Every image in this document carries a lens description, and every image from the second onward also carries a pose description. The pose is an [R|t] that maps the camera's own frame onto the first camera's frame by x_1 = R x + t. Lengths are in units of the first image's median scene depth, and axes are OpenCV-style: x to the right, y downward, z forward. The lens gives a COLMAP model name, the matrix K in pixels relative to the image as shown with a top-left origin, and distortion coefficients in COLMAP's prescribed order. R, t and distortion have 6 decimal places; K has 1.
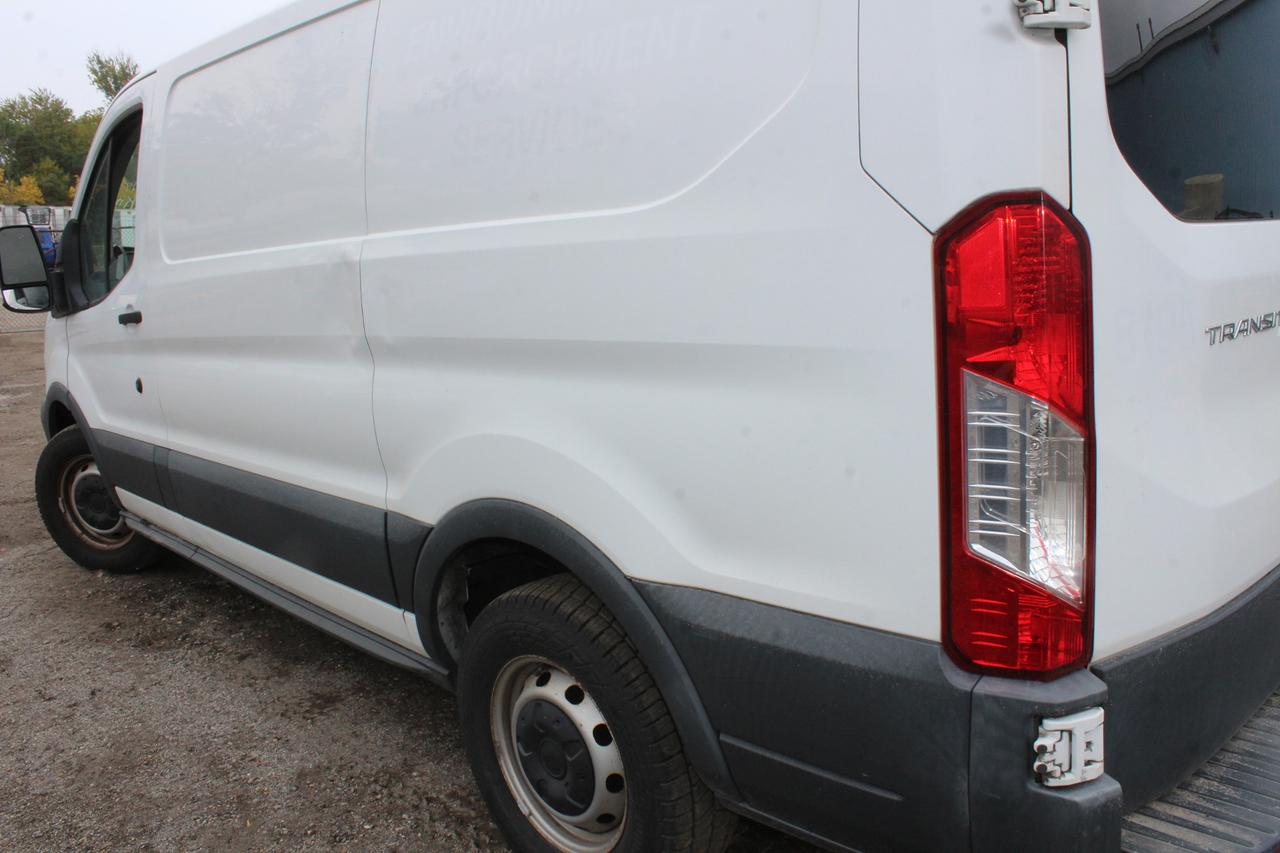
lens RADIAL K [[1081.5, 0, 648.2], [0, 1081.5, 424.2], [0, 0, 1]] dist [-0.173820, 0.153349]
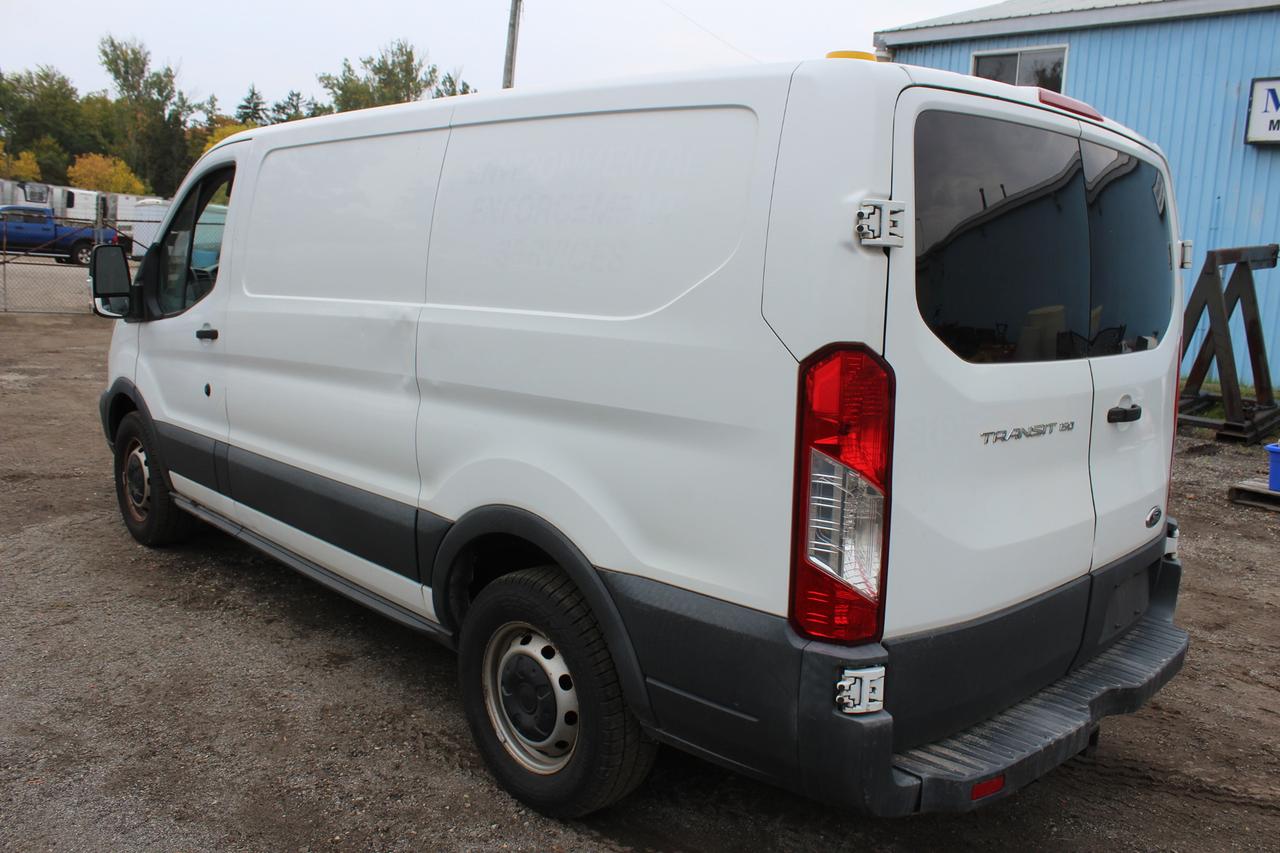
lens RADIAL K [[1081.5, 0, 644.5], [0, 1081.5, 424.1], [0, 0, 1]] dist [-0.173820, 0.153349]
pose [[0.995841, 0.089944, 0.014538, 0.009370], [-0.089446, 0.995481, -0.031897, -0.006841], [-0.017342, 0.030464, 0.999385, -0.374349]]
